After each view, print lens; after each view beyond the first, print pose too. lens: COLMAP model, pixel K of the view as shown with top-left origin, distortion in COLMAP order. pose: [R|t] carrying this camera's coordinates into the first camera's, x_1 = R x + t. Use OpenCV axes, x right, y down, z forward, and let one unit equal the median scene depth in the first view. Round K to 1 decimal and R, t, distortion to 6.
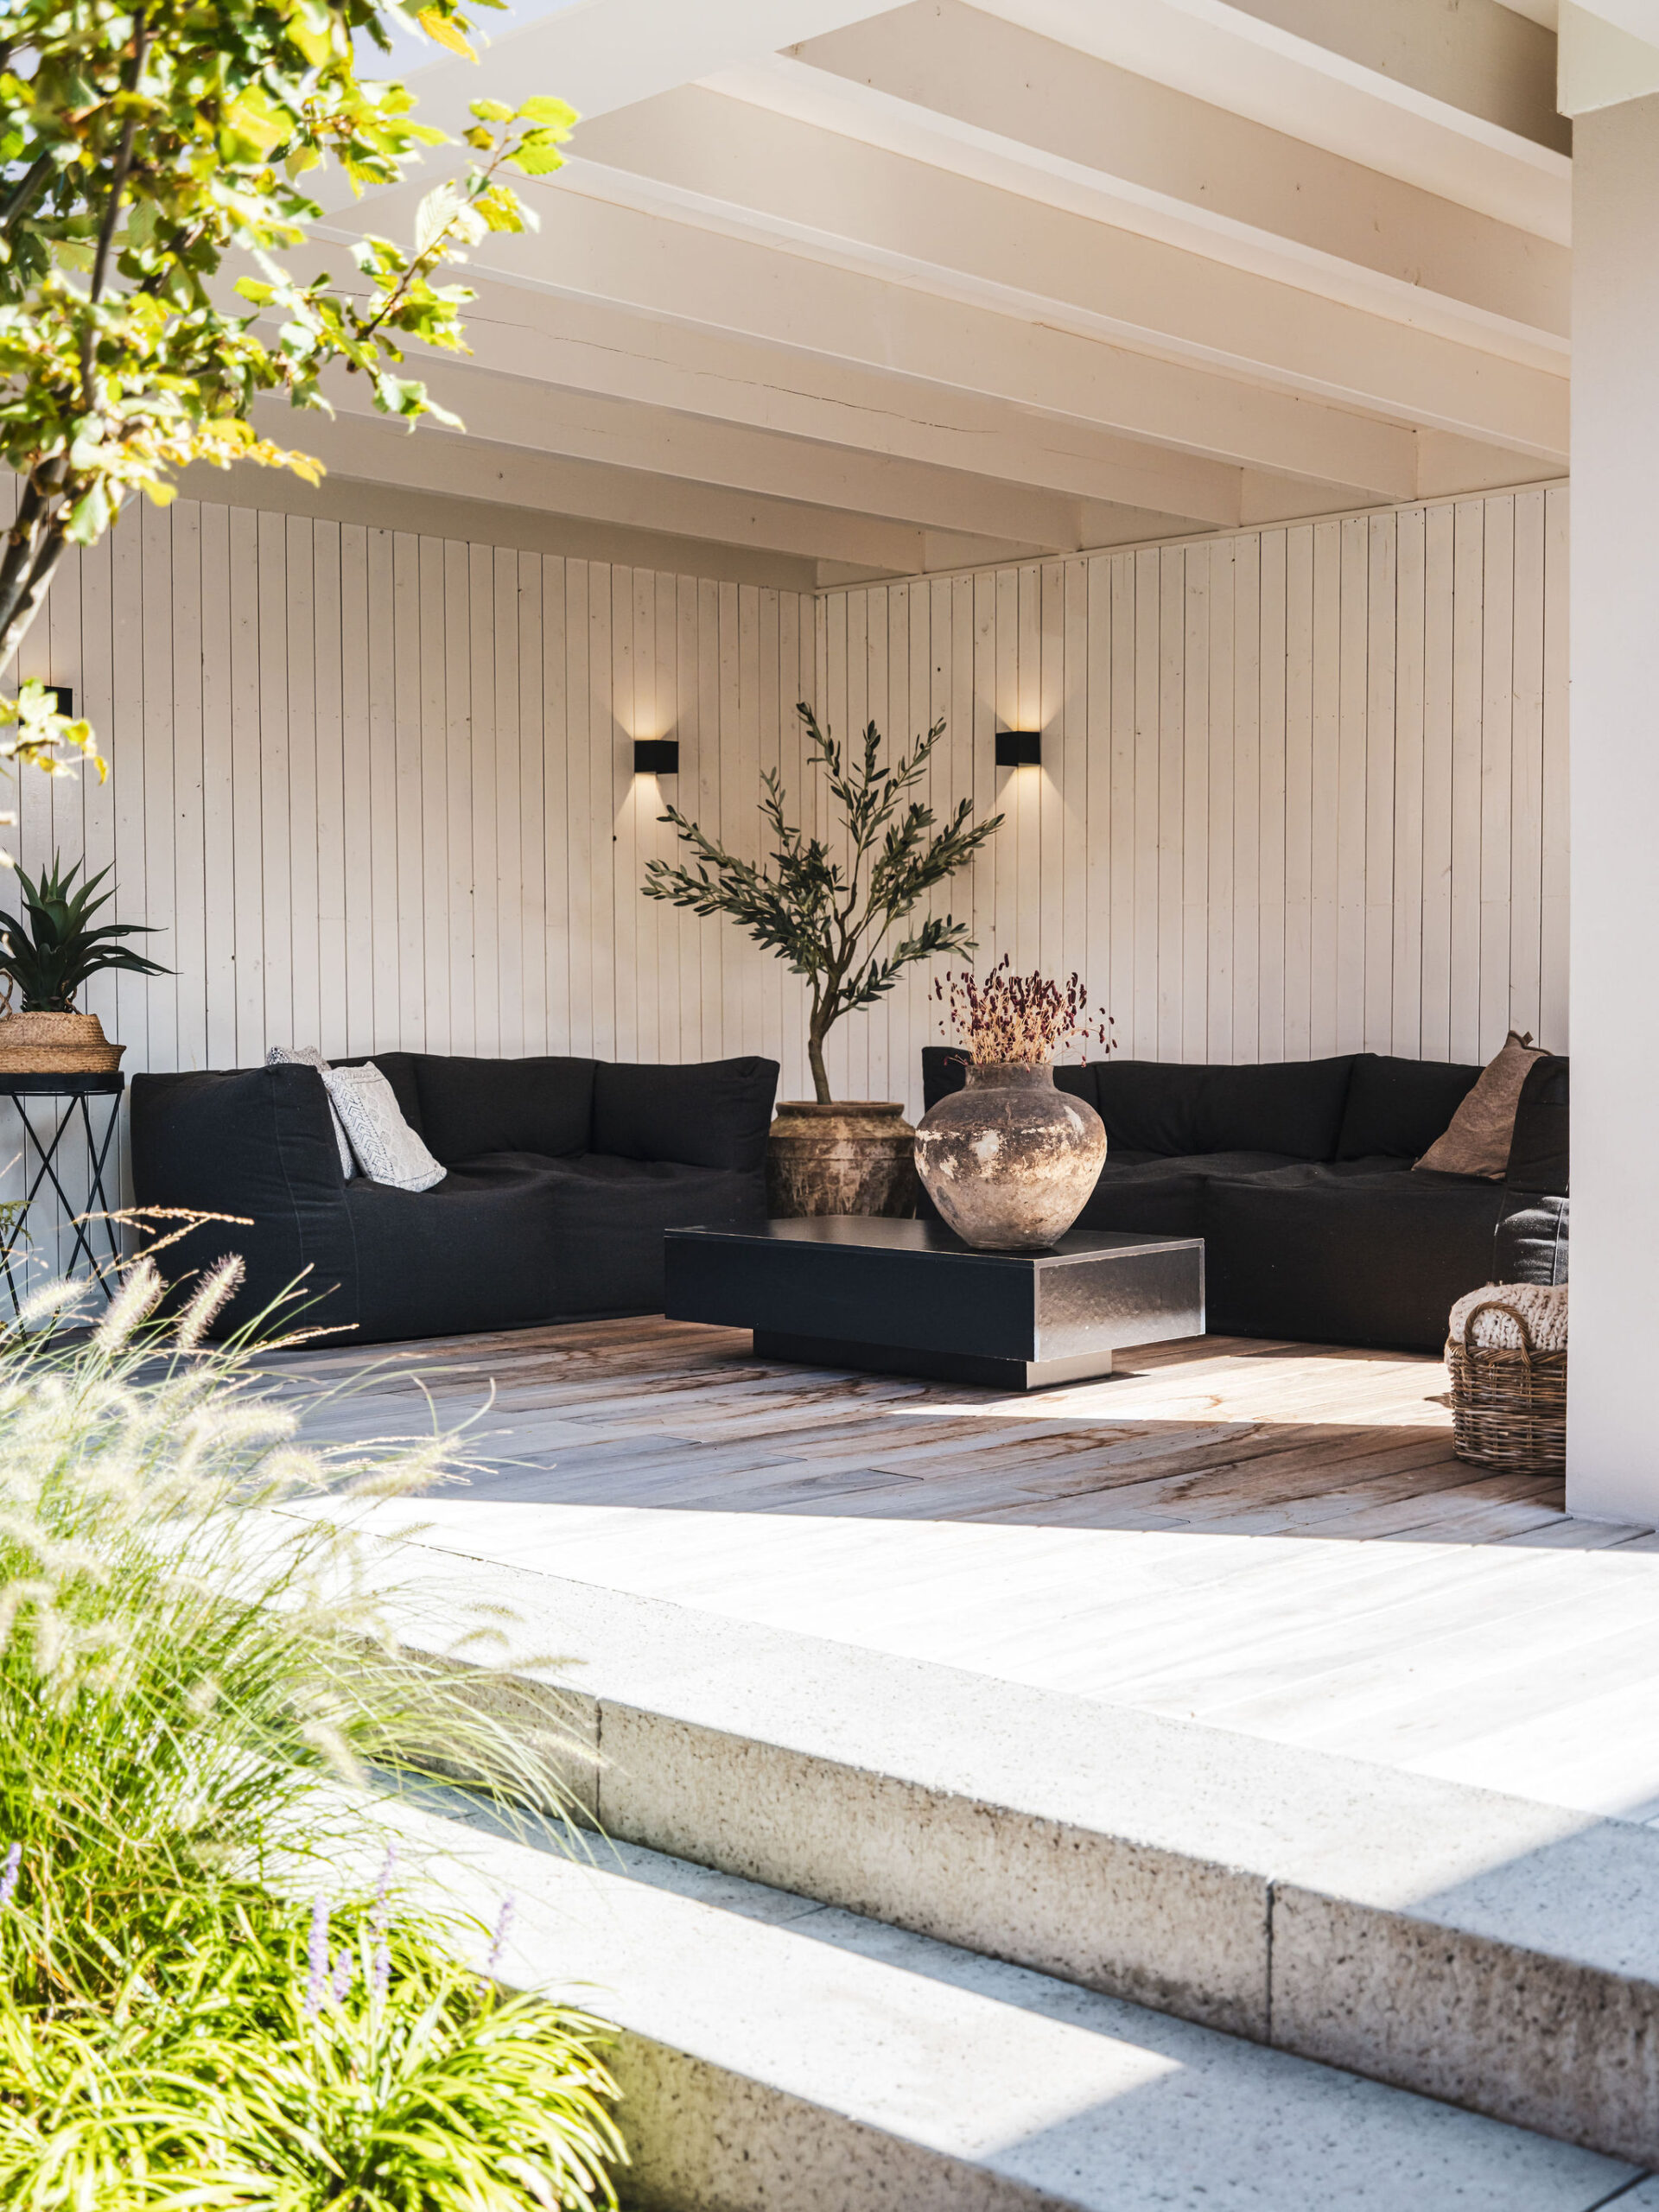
lens RADIAL K [[2690.8, 0, 808.7], [0, 2690.8, 1150.3], [0, 0, 1]] dist [0.008004, 0.000000]
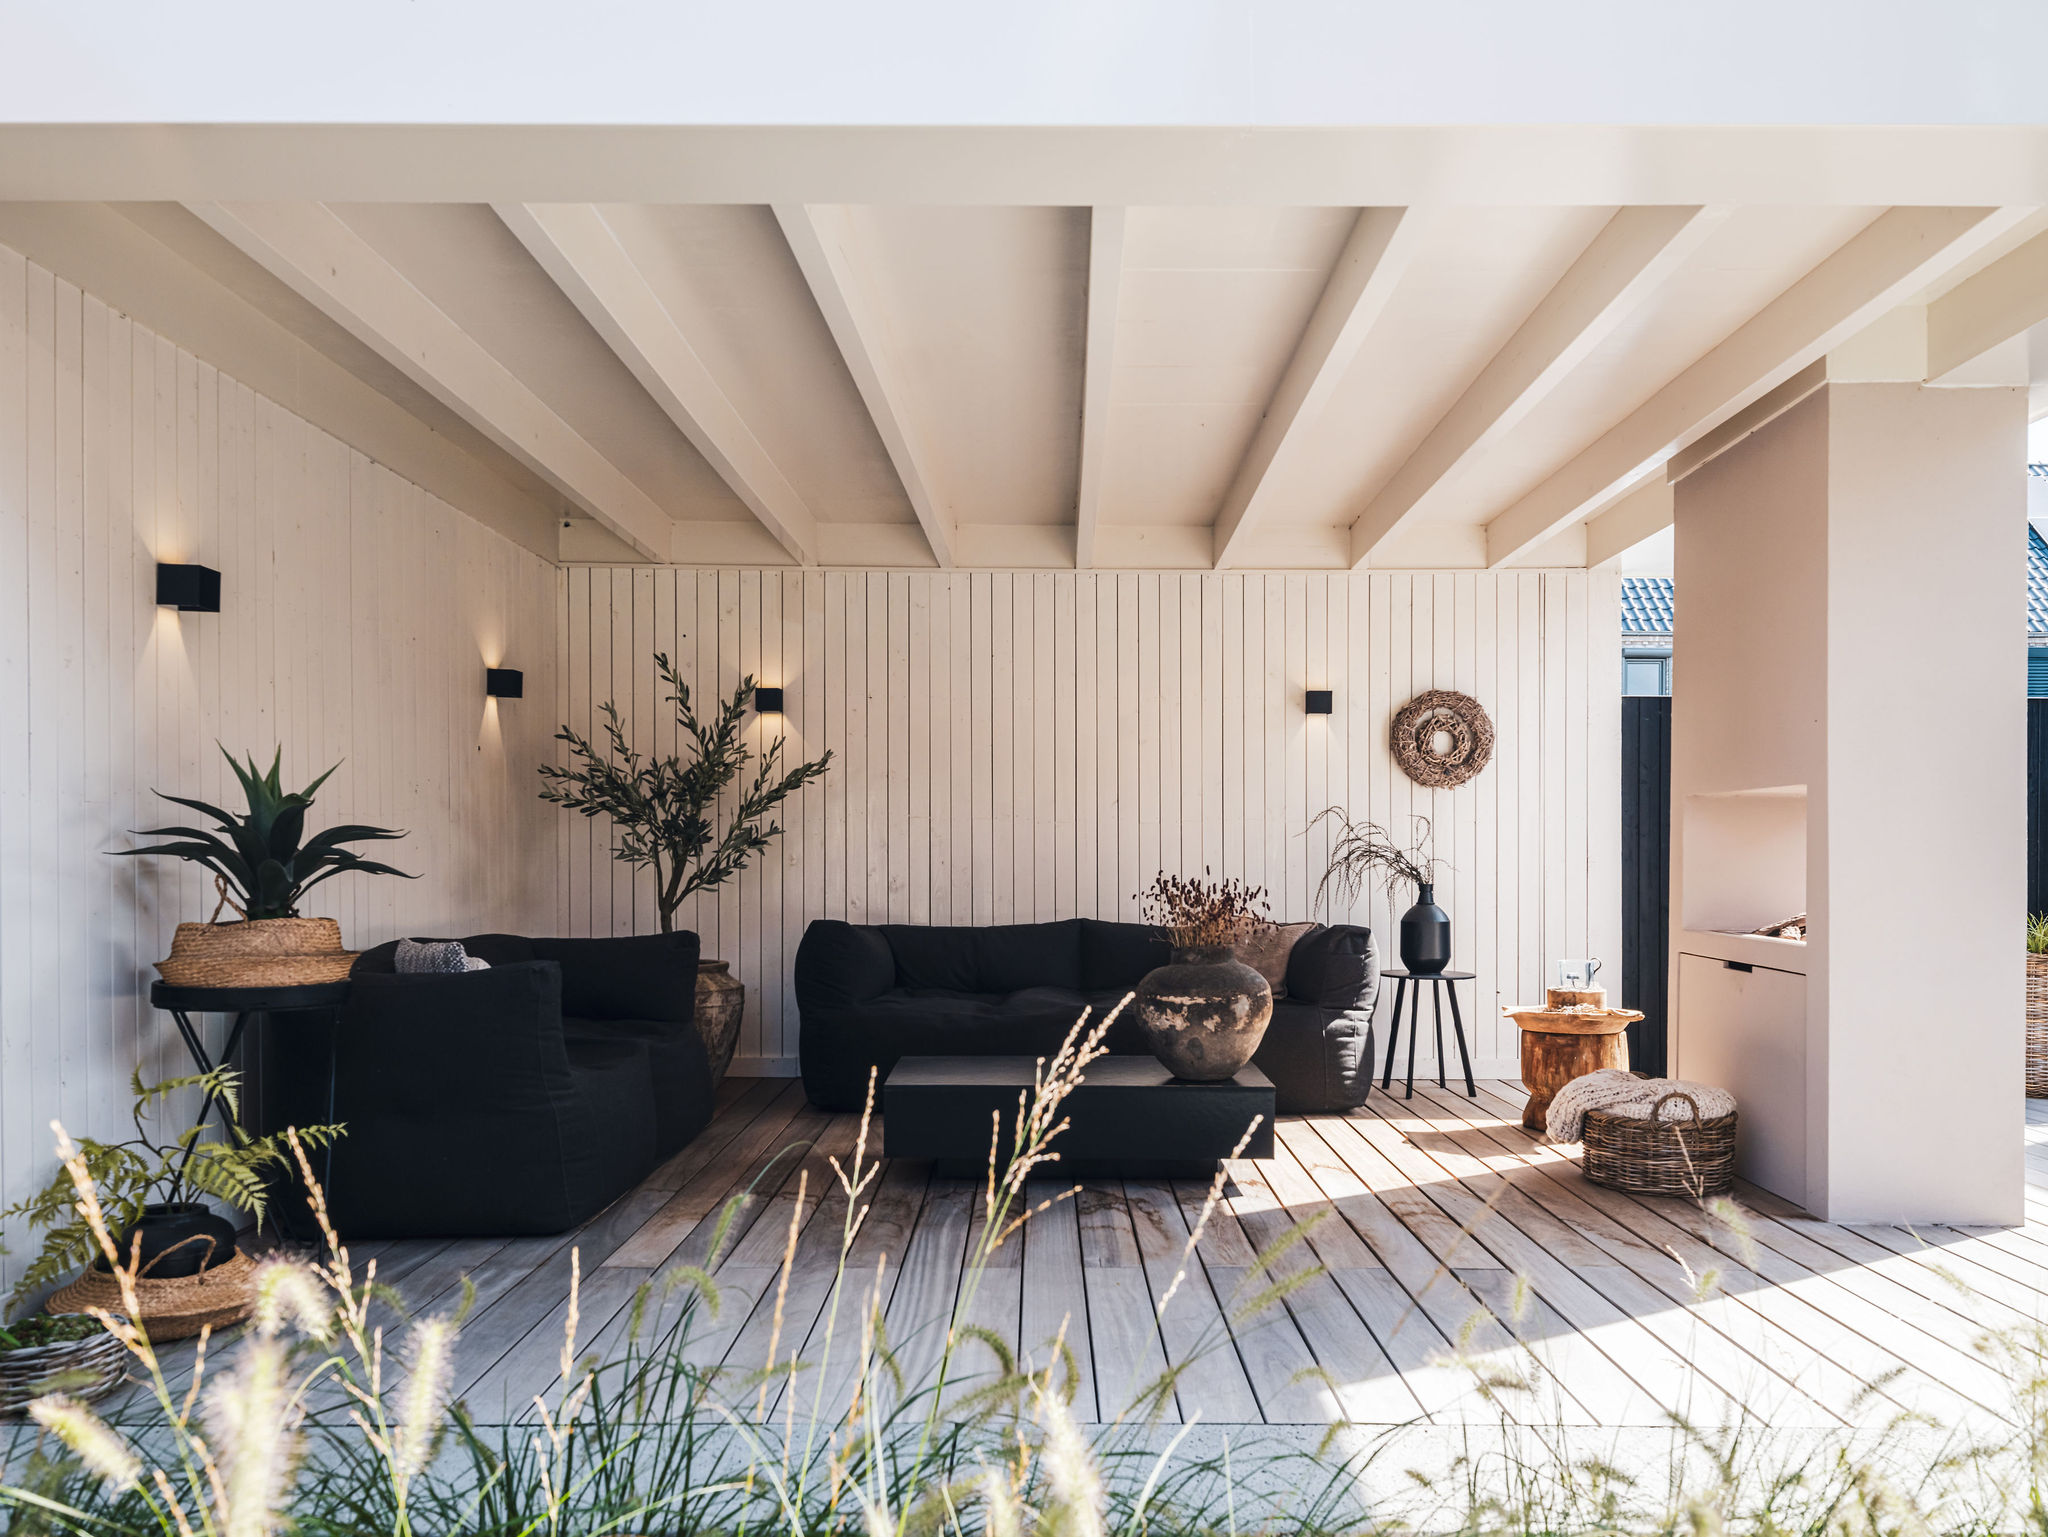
lens RADIAL K [[1517.8, 0, 1051.2], [0, 1517.8, 889.1], [0, 0, 1]] dist [-0.002754, -0.011357]
pose [[0.718891, -0.011467, 0.695029, -0.429107], [0.030731, 0.999411, -0.015298, -0.041850], [-0.694444, 0.032357, 0.718819, 0.402500]]
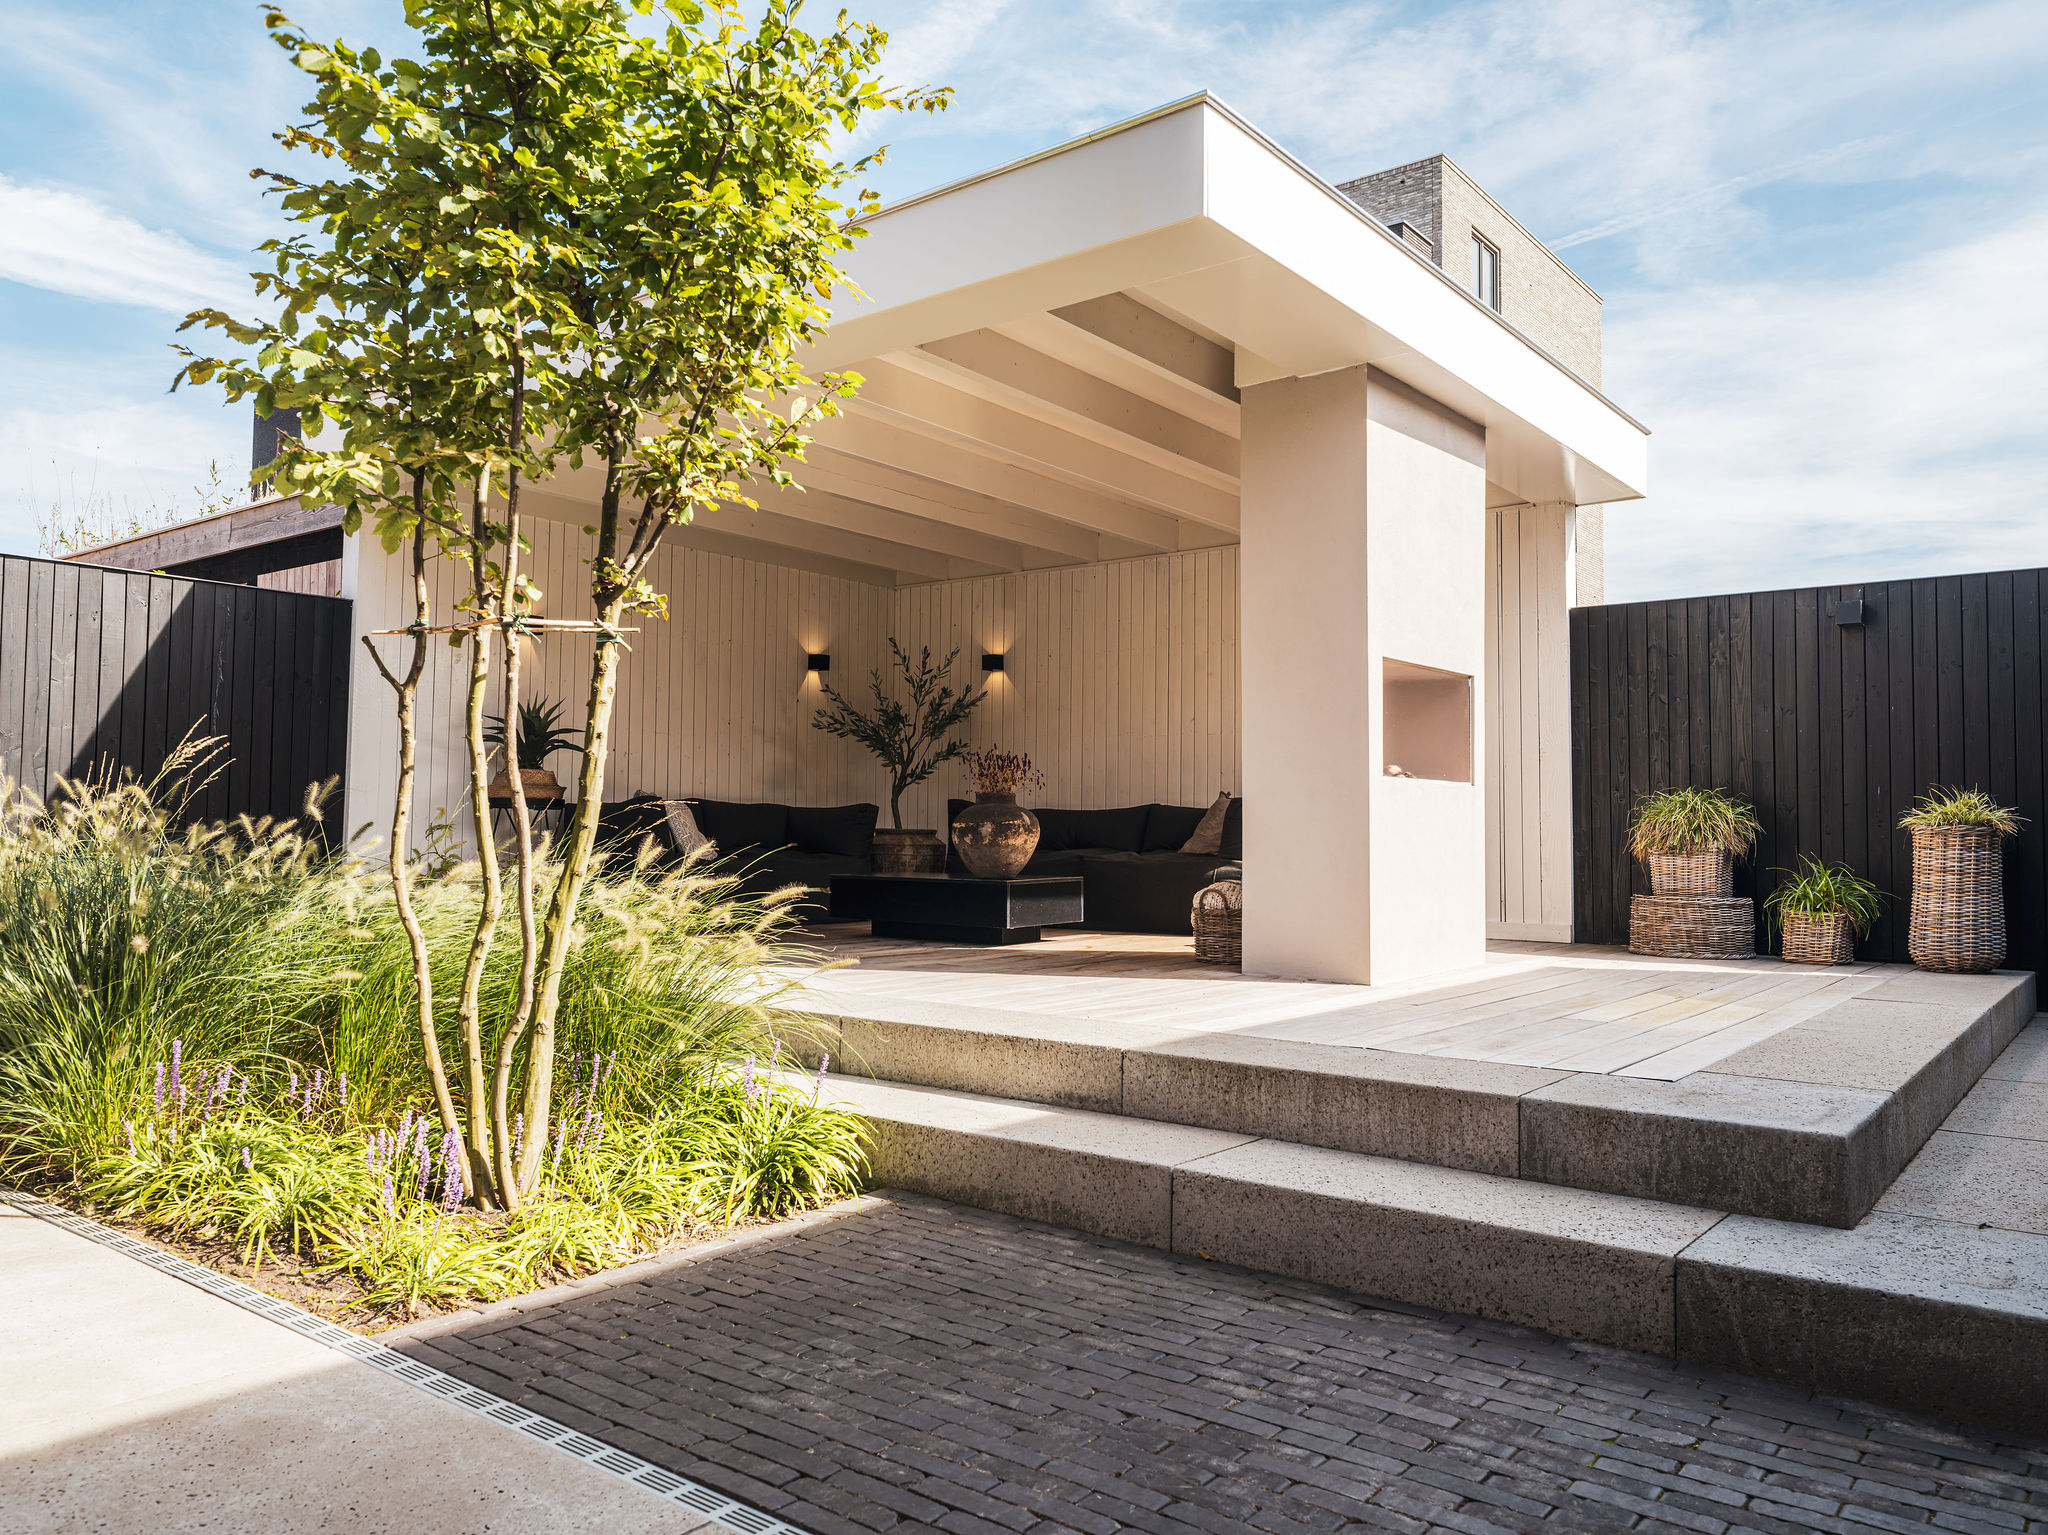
lens RADIAL K [[1452.6, 0, 1022.5], [0, 1452.6, 768.5], [0, 0, 1]] dist [0.026081, 0.000629]
pose [[0.993427, 0.018133, 0.113025, -0.030857], [-0.007408, 0.995488, -0.094602, 0.048031], [-0.114231, 0.093143, 0.989078, -0.140922]]
